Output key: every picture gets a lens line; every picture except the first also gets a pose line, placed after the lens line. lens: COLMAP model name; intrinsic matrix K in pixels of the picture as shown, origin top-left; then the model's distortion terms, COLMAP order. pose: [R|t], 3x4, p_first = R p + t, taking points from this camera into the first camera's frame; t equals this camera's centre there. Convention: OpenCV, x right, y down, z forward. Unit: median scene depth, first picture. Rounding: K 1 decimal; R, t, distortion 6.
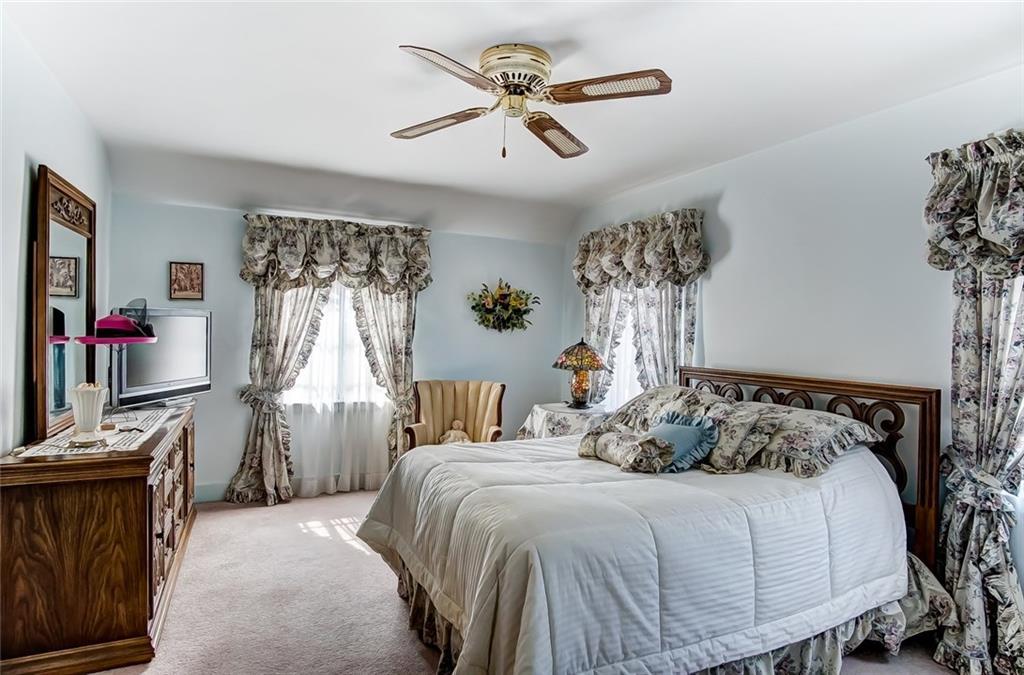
lens RADIAL K [[564.5, 0, 499.4], [0, 564.5, 331.6], [0, 0, 1]] dist [-0.031192, 0.001951]
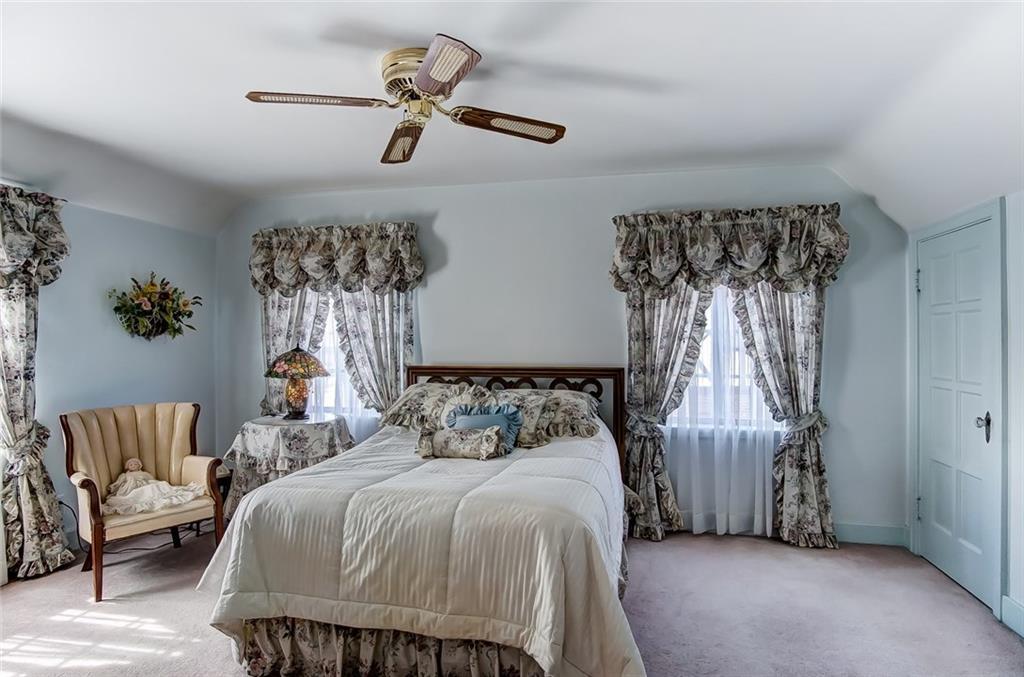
lens RADIAL K [[564.5, 0, 499.4], [0, 564.5, 332.6], [0, 0, 1]] dist [-0.031192, 0.001951]
pose [[0.614268, -0.024755, 0.788709, -0.432573], [0.019400, 0.999679, 0.016268, -0.017662], [-0.788859, 0.005308, 0.614552, 0.185513]]
